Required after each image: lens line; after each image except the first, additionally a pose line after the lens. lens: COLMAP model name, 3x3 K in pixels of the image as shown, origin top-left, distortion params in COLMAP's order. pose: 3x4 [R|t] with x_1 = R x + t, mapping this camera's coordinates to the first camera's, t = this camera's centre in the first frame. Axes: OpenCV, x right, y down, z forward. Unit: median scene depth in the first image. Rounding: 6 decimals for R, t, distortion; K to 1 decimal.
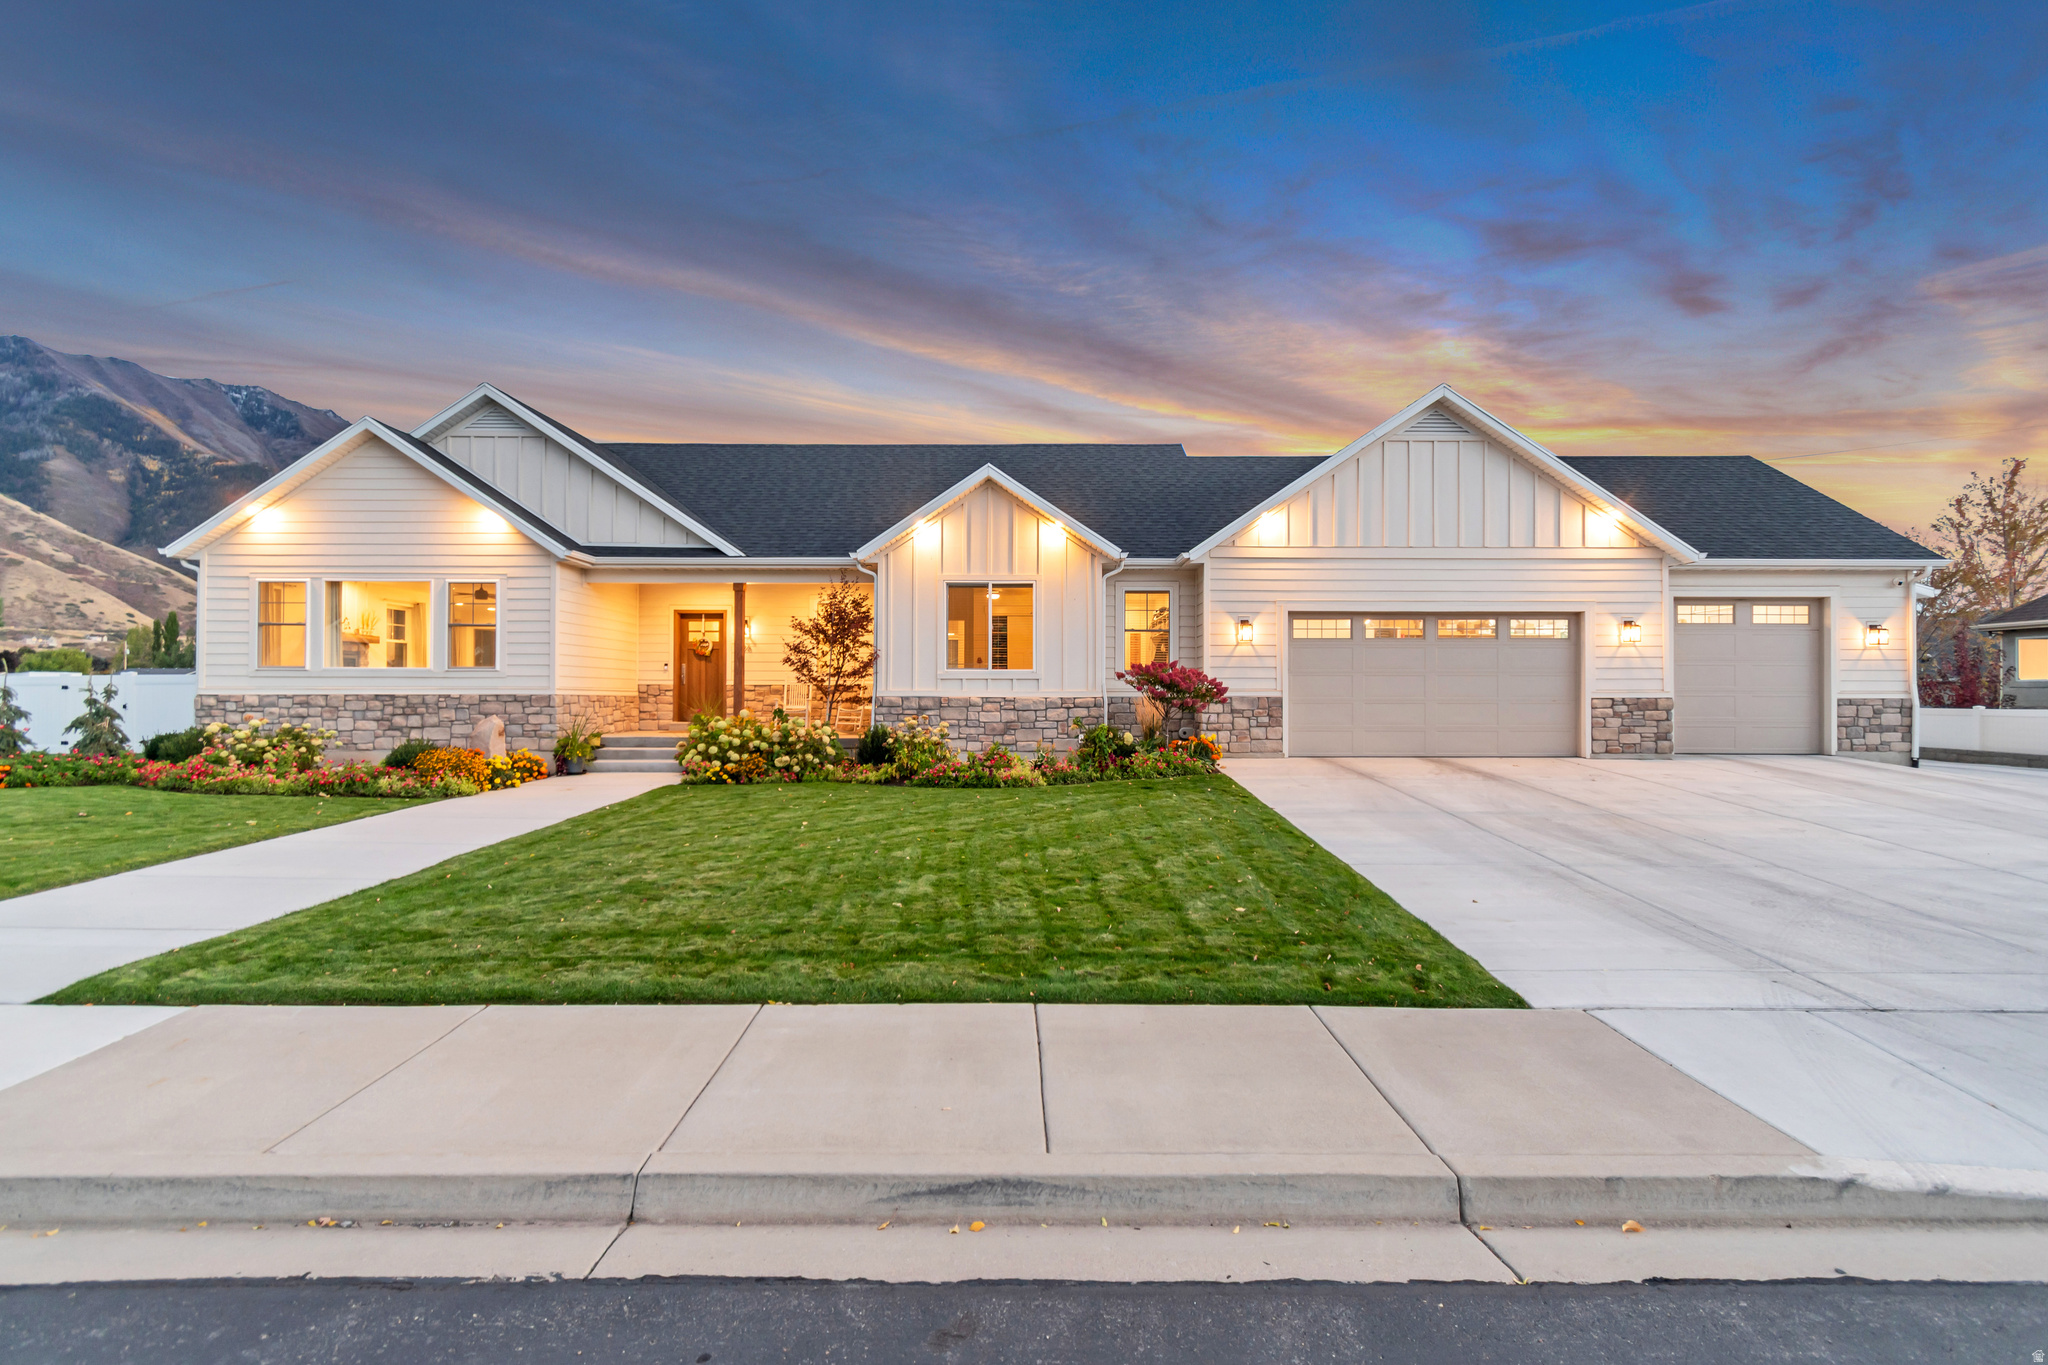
lens RADIAL K [[908.9, 0, 1033.8], [0, 908.9, 686.0], [0, 0, 1]] dist [0.002137, -0.000357]
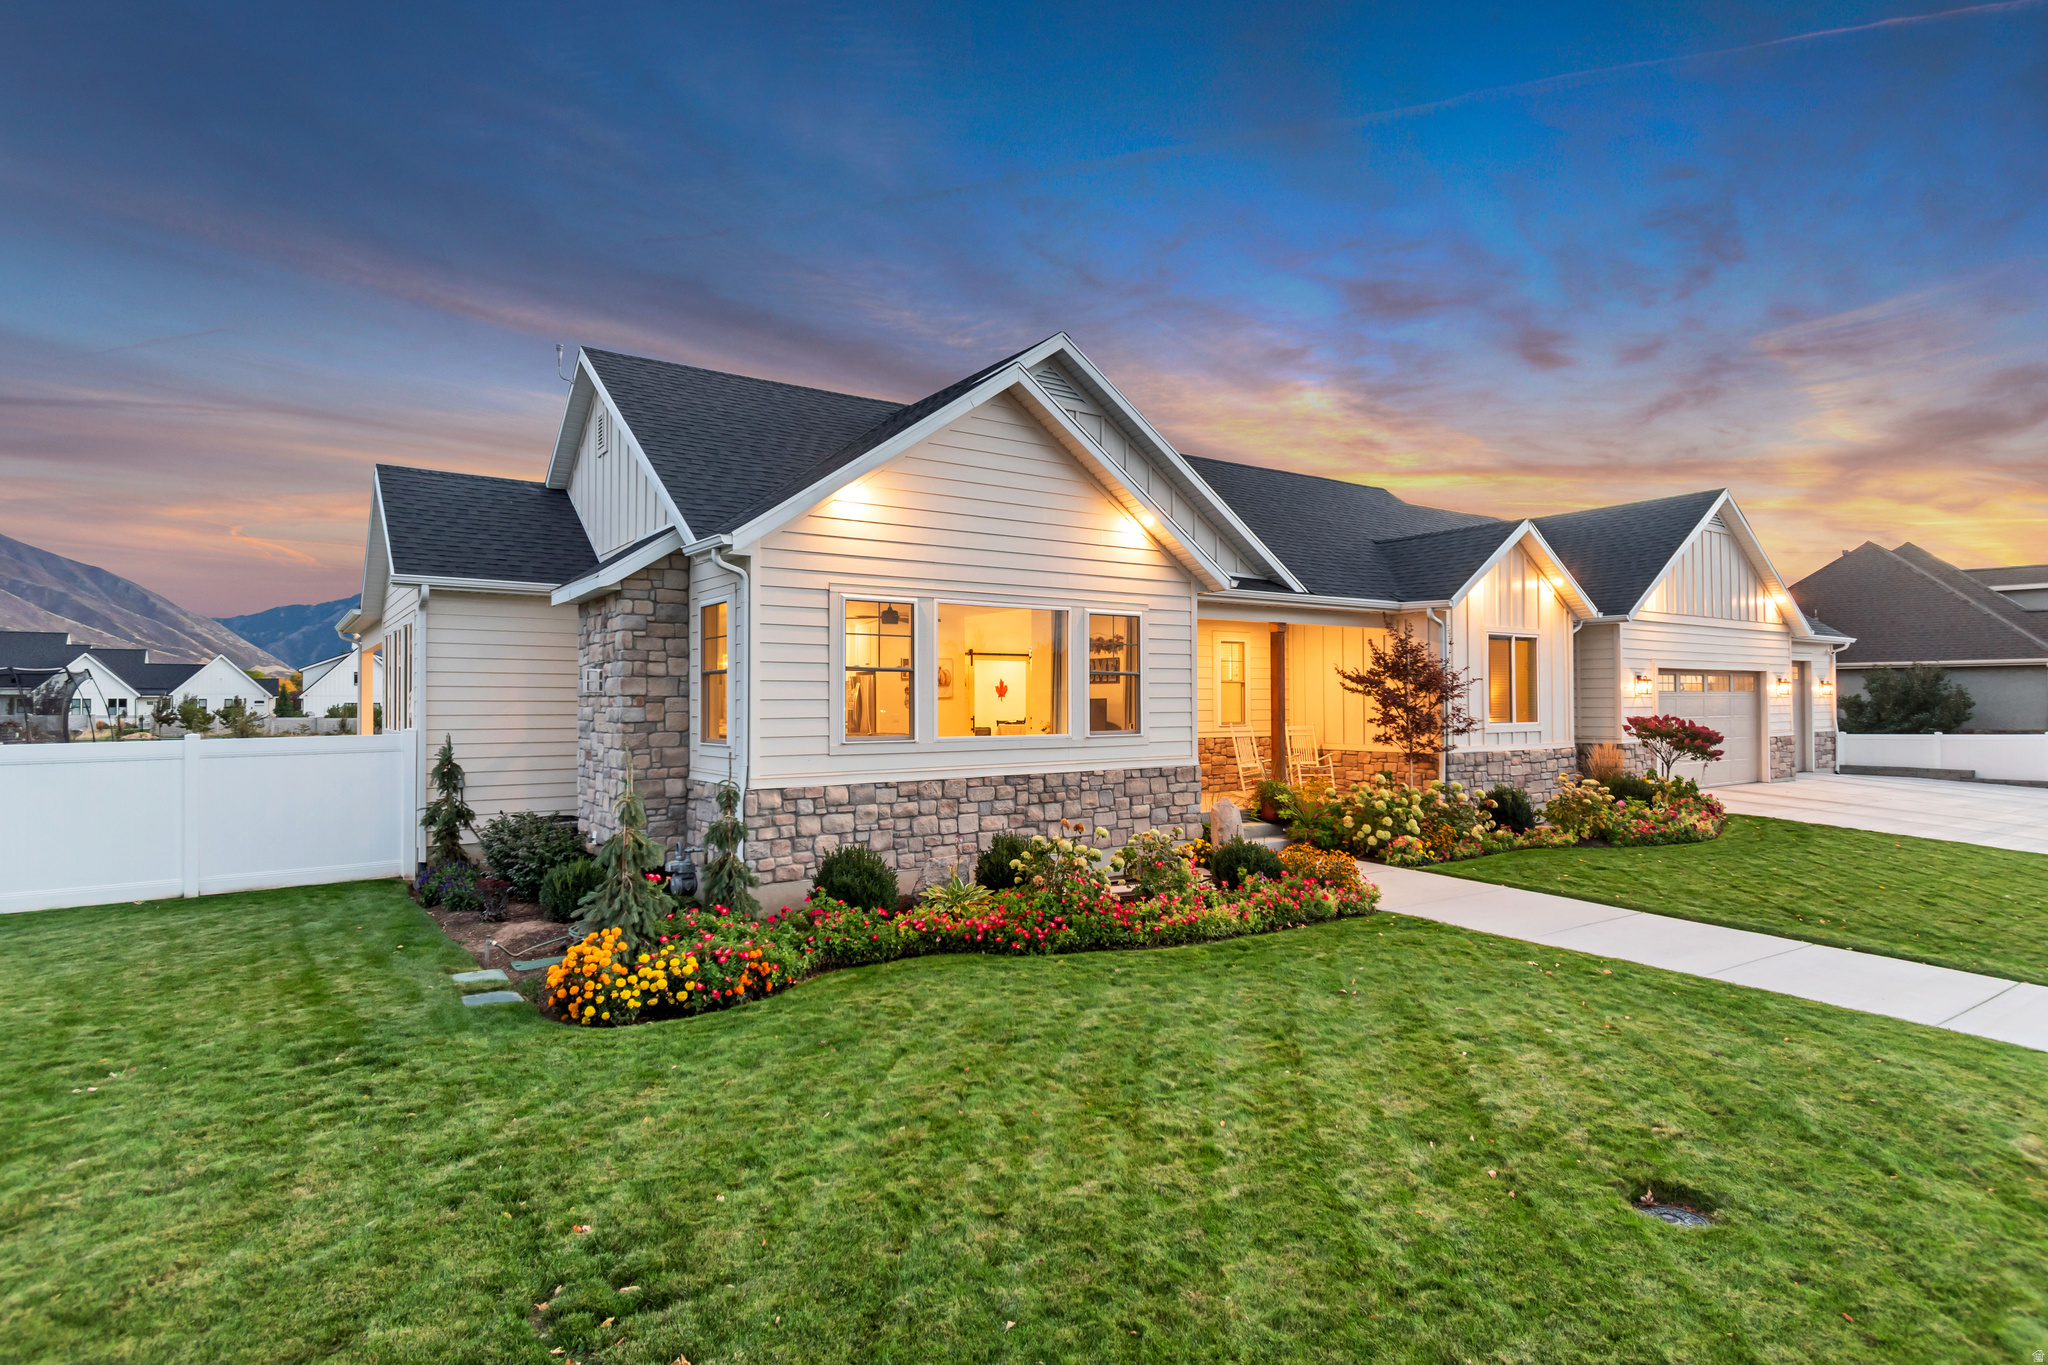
lens RADIAL K [[1080.9, 0, 1024.0], [0, 1080.9, 682.5], [0, 0, 1]] dist [0.000874, 0.000061]
pose [[0.818143, 0.004801, 0.574995, -1.172005], [-0.005582, 0.999984, -0.000407, -0.059210], [-0.574988, -0.002877, 0.818157, 0.339358]]
